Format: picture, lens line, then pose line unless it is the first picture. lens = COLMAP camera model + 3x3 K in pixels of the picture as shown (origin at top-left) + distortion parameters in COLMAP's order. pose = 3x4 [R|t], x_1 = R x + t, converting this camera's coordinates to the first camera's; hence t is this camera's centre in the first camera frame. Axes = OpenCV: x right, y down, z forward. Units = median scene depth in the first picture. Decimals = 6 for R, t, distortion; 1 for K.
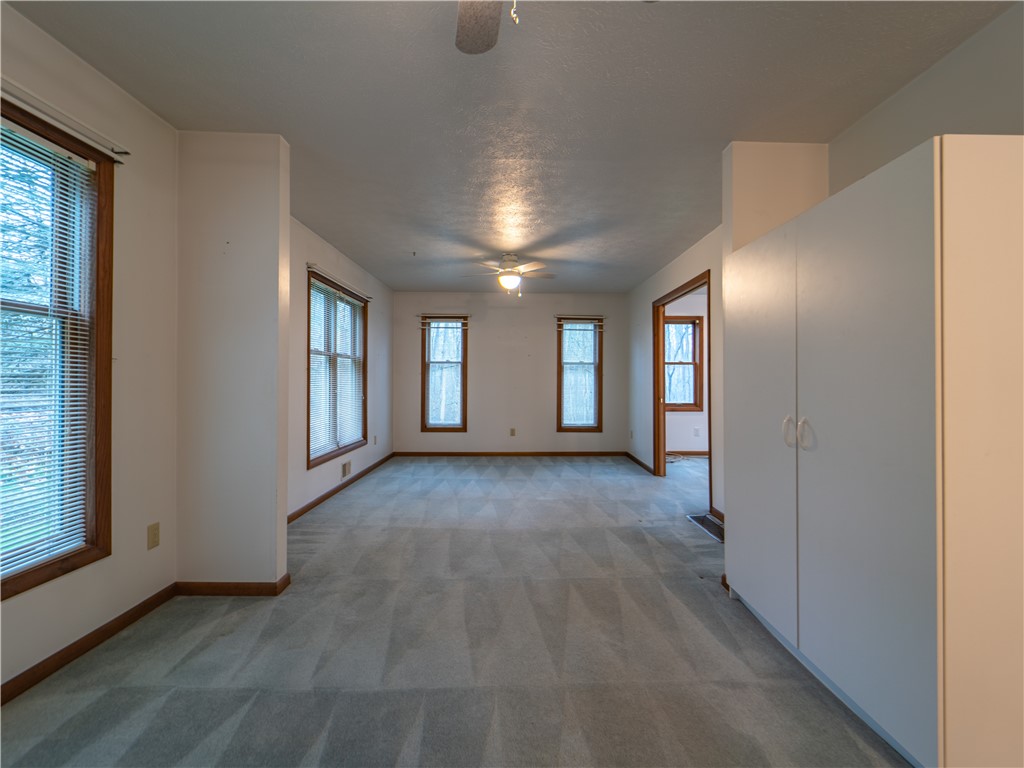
lens RADIAL K [[463.9, 0, 525.9], [0, 463.9, 379.0], [0, 0, 1]] dist [0.009711, -0.002760]
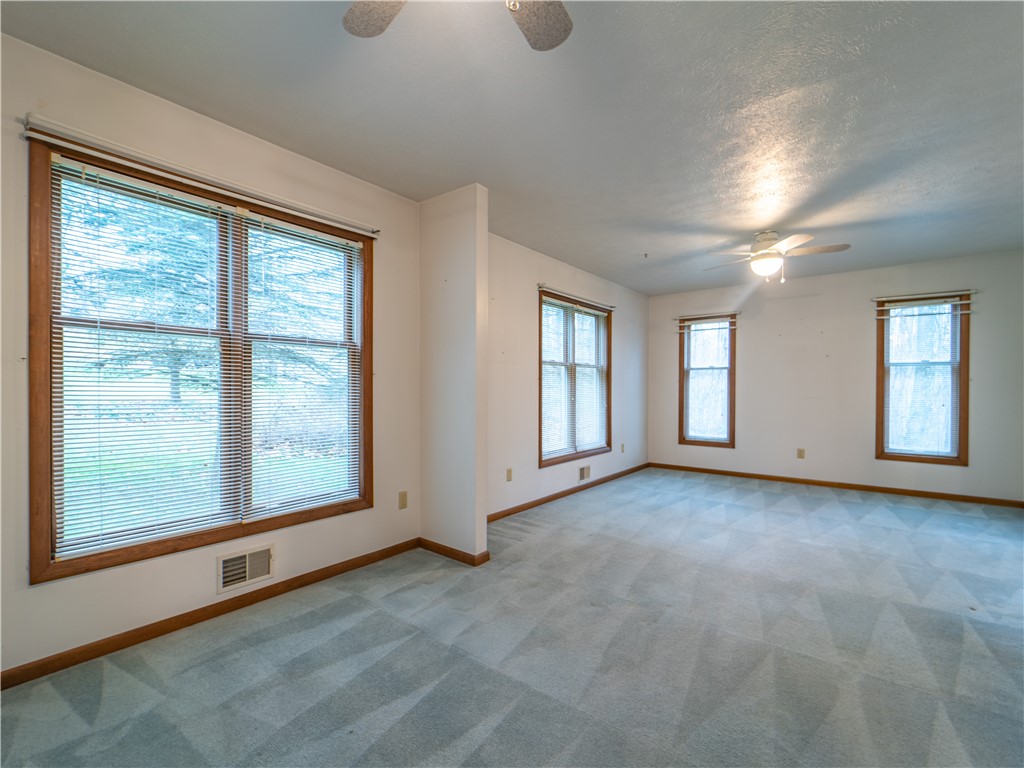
lens RADIAL K [[463.9, 0, 478.0], [0, 463.9, 392.6], [0, 0, 1]] dist [0.009711, -0.002760]
pose [[0.738322, 0.002803, -0.674442, 0.204790], [0.004291, 0.999952, 0.008854, 0.002227], [0.674434, -0.009431, 0.738275, 0.087129]]
